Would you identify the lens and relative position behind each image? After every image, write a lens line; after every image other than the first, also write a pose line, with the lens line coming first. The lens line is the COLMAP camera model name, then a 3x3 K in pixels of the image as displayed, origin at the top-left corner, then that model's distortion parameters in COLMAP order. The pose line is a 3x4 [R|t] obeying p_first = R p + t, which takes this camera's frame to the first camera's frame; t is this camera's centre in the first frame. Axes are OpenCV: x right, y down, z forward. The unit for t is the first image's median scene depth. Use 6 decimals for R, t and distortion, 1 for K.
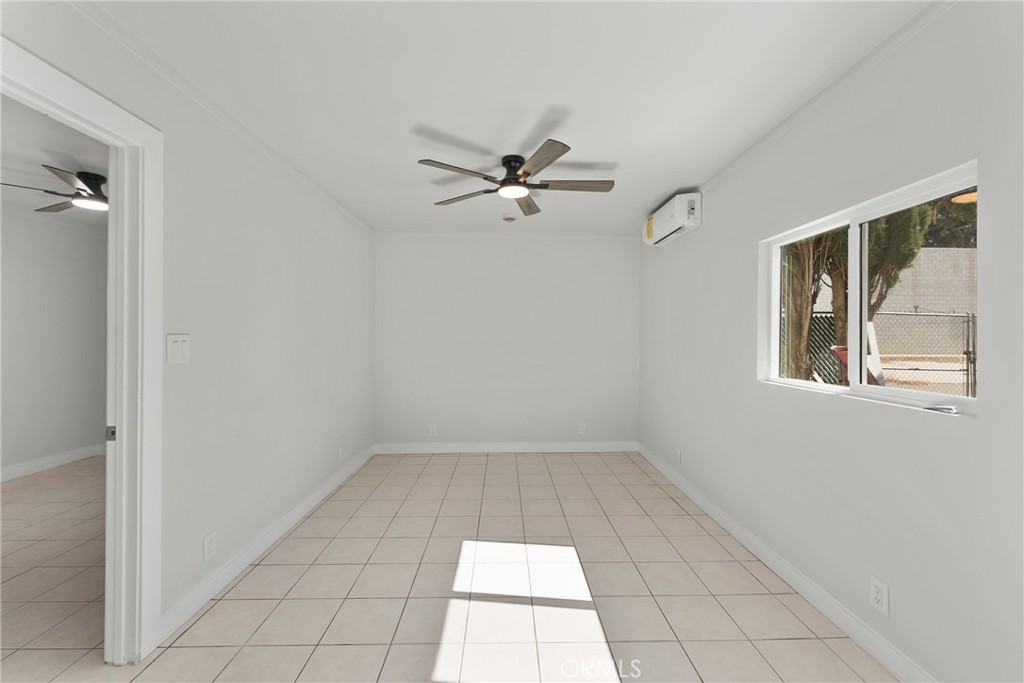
lens RADIAL K [[409.7, 0, 511.1], [0, 409.7, 336.4], [0, 0, 1]] dist [0.000655, -0.000721]
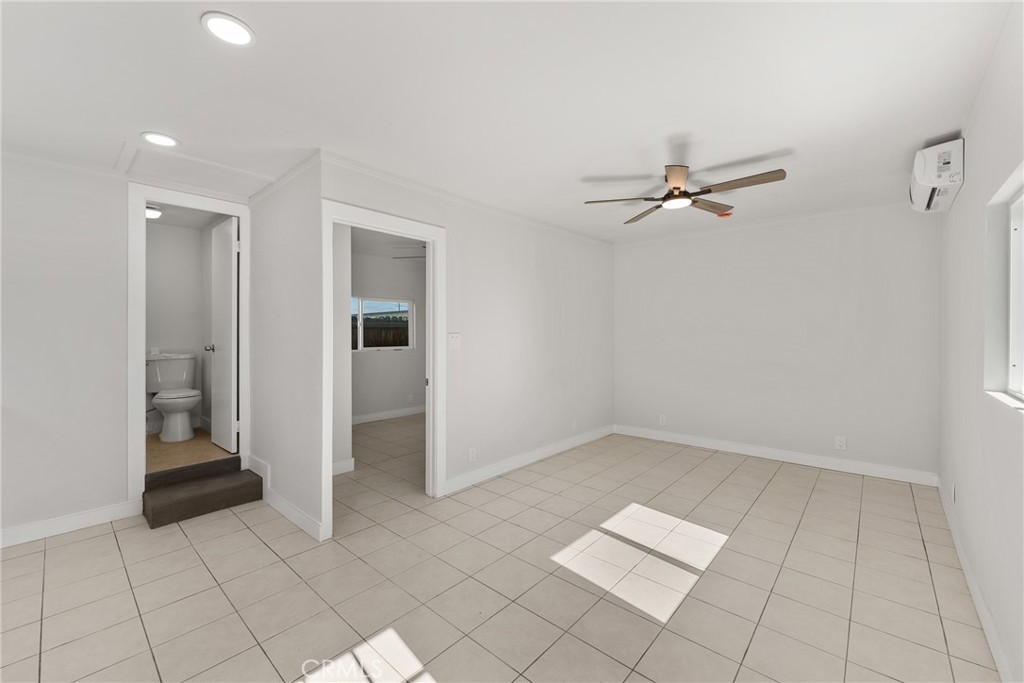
lens RADIAL K [[409.7, 0, 506.8], [0, 409.7, 332.8], [0, 0, 1]] dist [0.000655, -0.000721]
pose [[0.728930, -0.006744, -0.684555, 0.429716], [0.005512, 0.999977, -0.003982, 0.001041], [0.684566, -0.000871, 0.728950, -0.130102]]
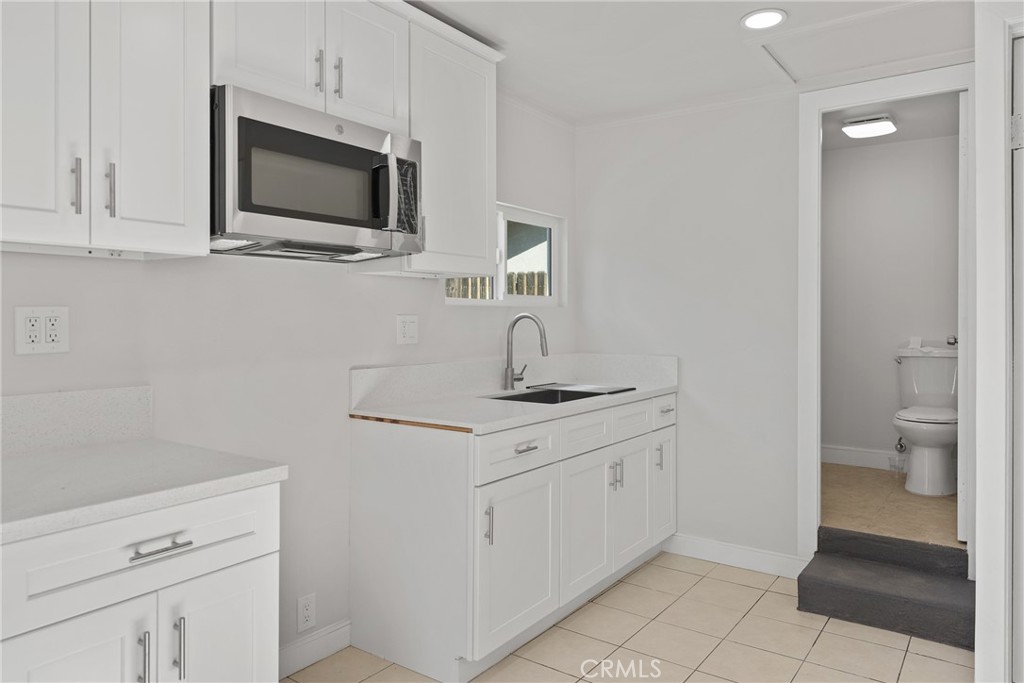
lens RADIAL K [[686.5, 0, 520.6], [0, 686.5, 314.5], [0, 0, 1]] dist [-0.008112, 0.000865]
pose [[-0.593748, -0.006925, -0.804621, 0.266114], [-0.007311, 0.999968, -0.003211, 0.002449], [0.804618, 0.003976, -0.593780, 0.302377]]
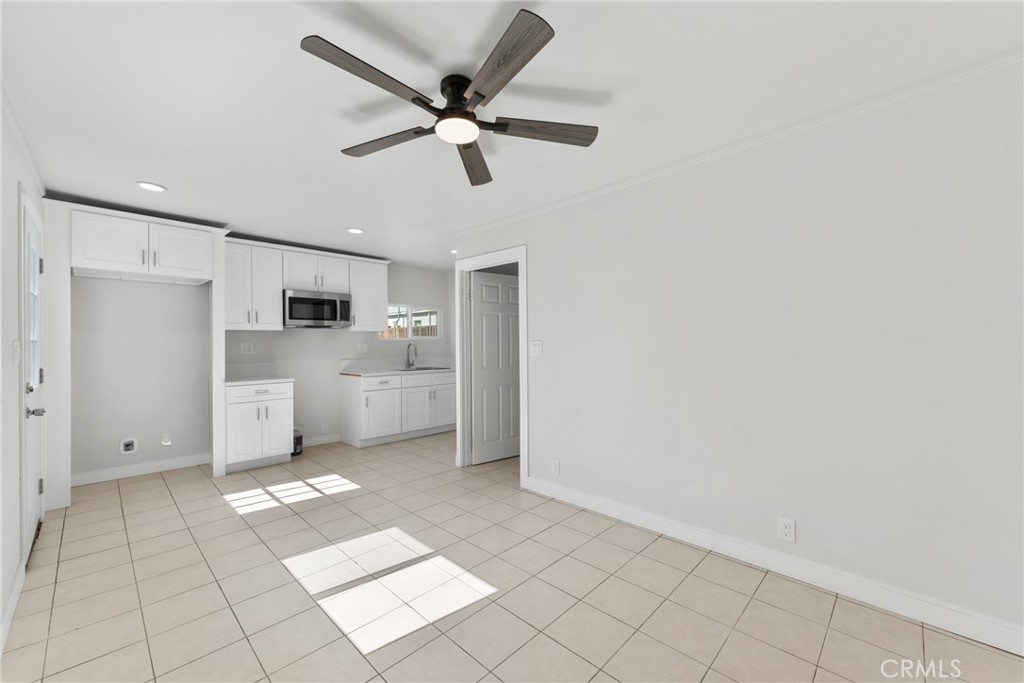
lens RADIAL K [[409.7, 0, 512.8], [0, 409.7, 340.0], [0, 0, 1]] dist [0.000655, -0.000721]
pose [[-0.708588, -0.001427, -0.705621, 0.430188], [0.005953, 0.999950, -0.008000, 0.003710], [0.705597, -0.009869, -0.708544, 1.557442]]
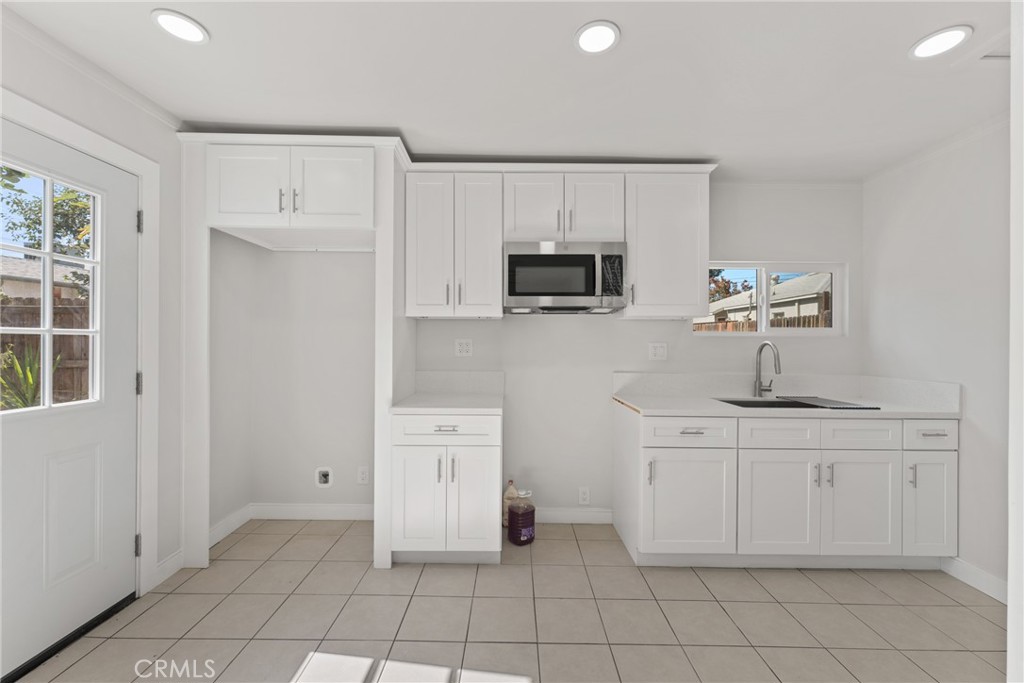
lens RADIAL K [[409.7, 0, 509.1], [0, 409.7, 342.7], [0, 0, 1]] dist [0.000655, -0.000721]
pose [[-0.999671, -0.008825, 0.024085, -0.148121], [-0.008746, 0.999956, 0.003374, 0.001278], [-0.024114, 0.003162, -0.999704, 0.603435]]
